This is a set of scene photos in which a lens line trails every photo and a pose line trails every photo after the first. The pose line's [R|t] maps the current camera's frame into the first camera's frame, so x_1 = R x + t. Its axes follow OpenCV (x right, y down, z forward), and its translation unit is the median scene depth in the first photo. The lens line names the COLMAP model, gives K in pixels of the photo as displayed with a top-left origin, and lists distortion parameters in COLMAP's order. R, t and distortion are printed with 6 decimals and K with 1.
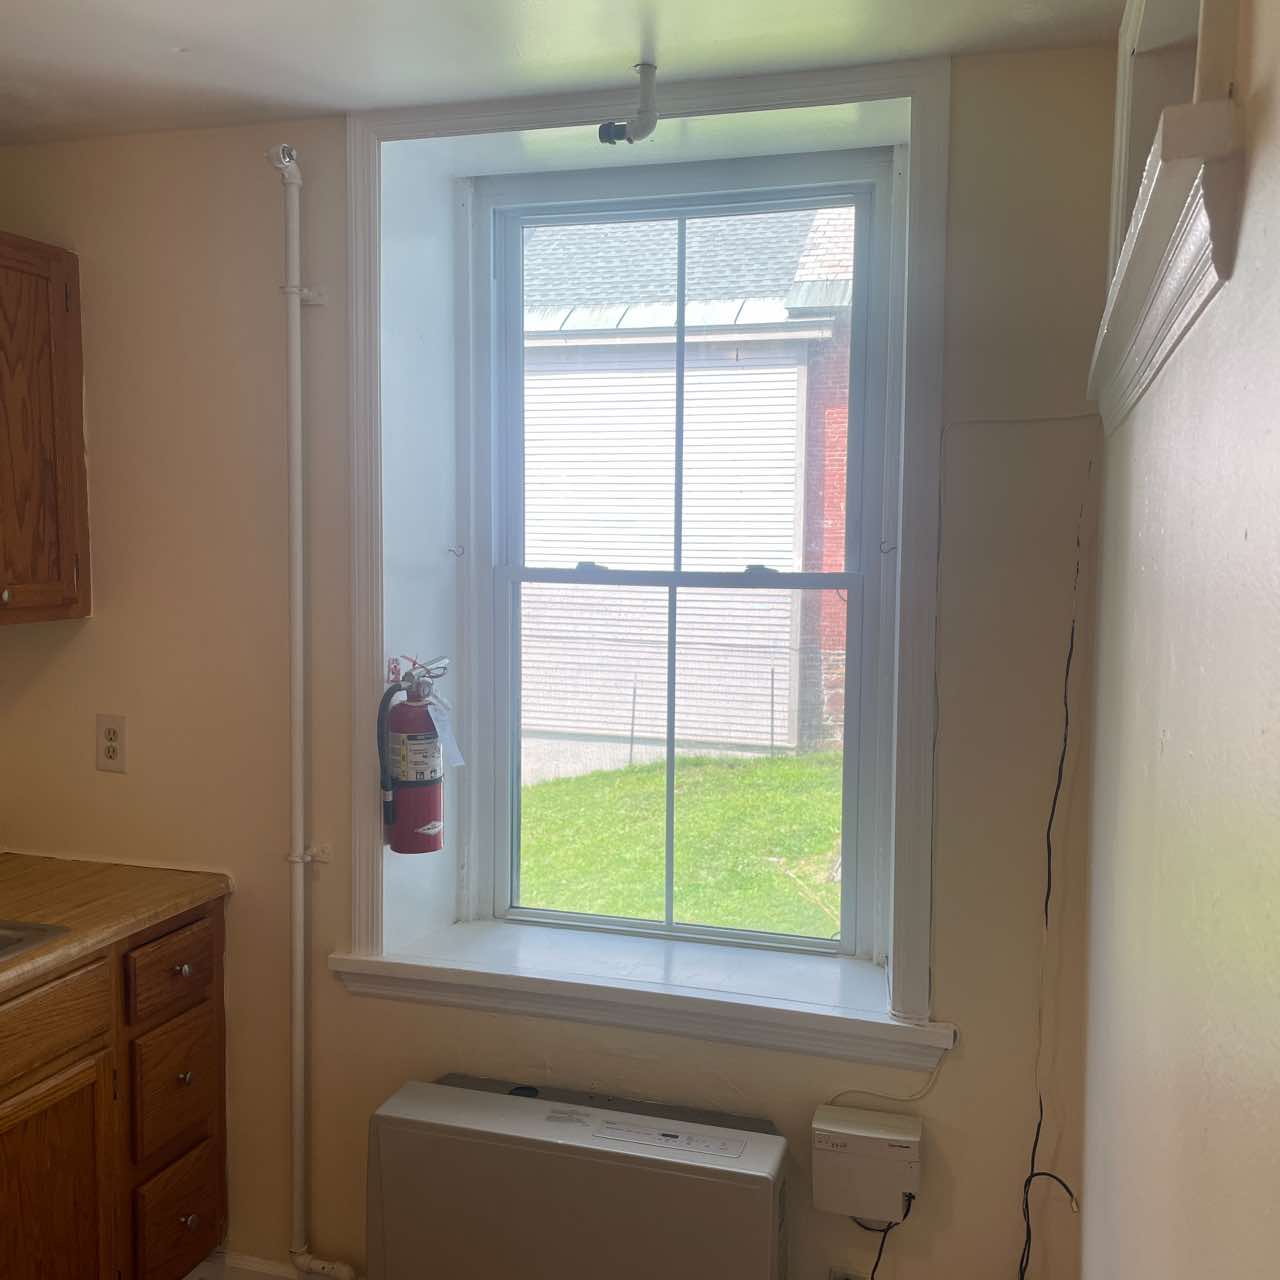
lens RADIAL K [[1291.3, 0, 634.6], [0, 1291.3, 633.6], [0, 0, 1]] dist [0.092881, -0.125528]
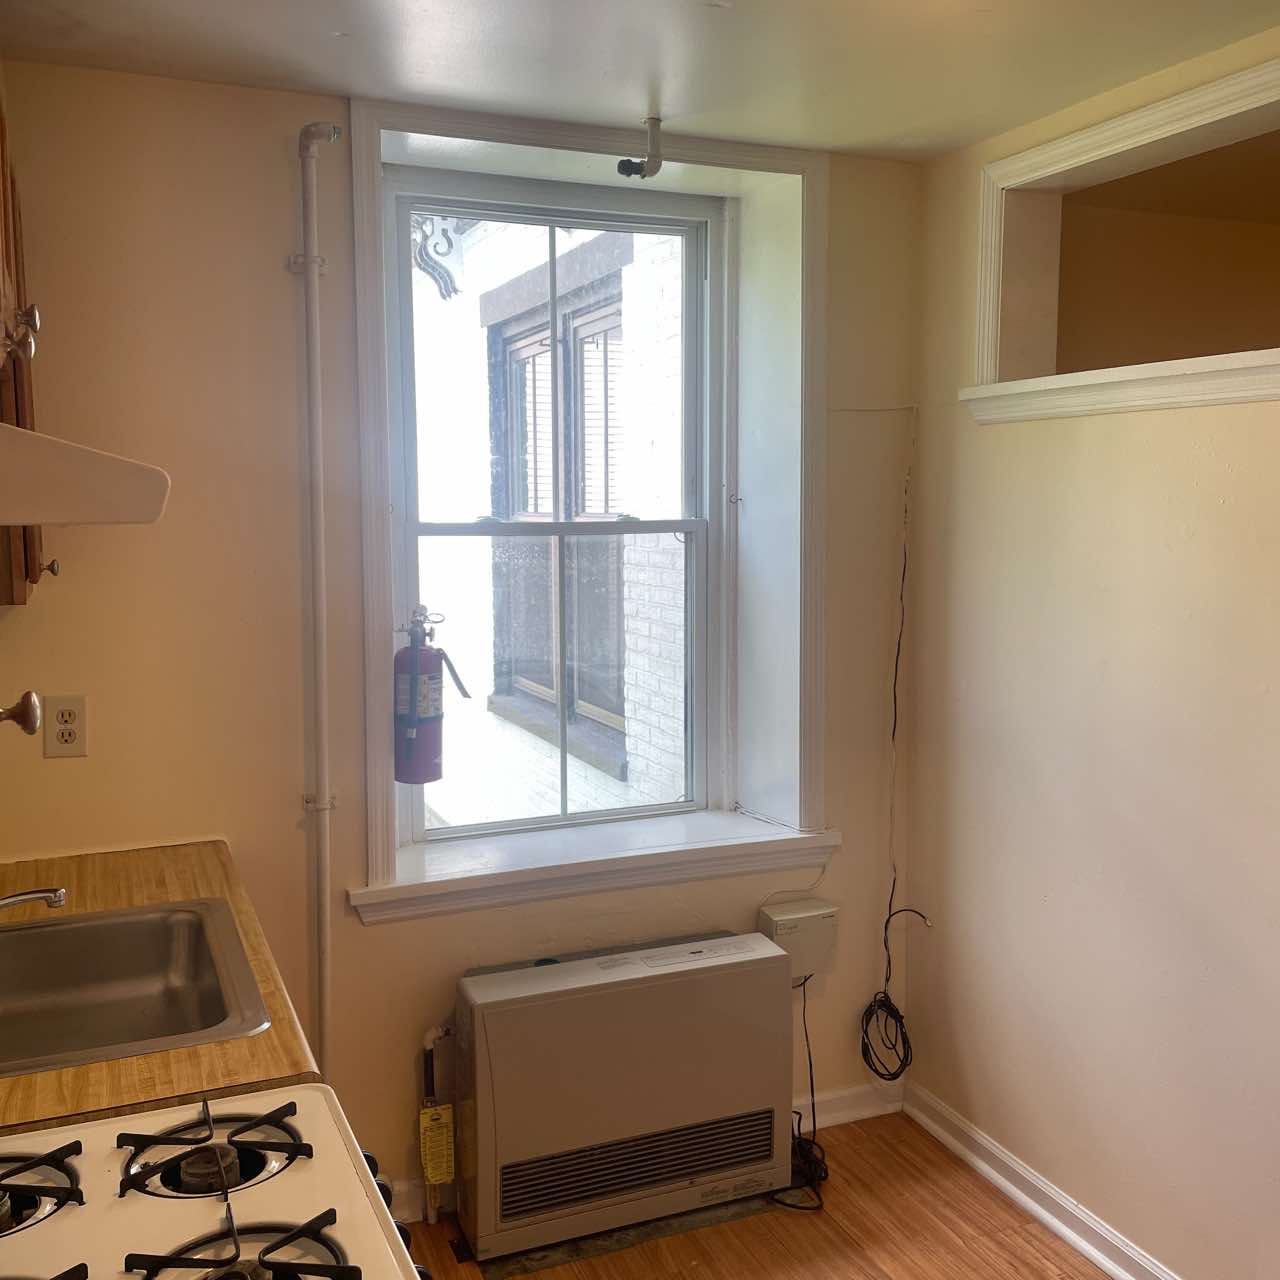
lens RADIAL K [[1271.3, 0, 653.5], [0, 1271.3, 627.2], [0, 0, 1]] dist [0.077301, -0.111787]
pose [[0.764668, -0.079811, 0.639463, -0.744400], [0.061869, 0.996810, 0.050428, -0.006418], [-0.641448, 0.001002, 0.767166, 0.043895]]
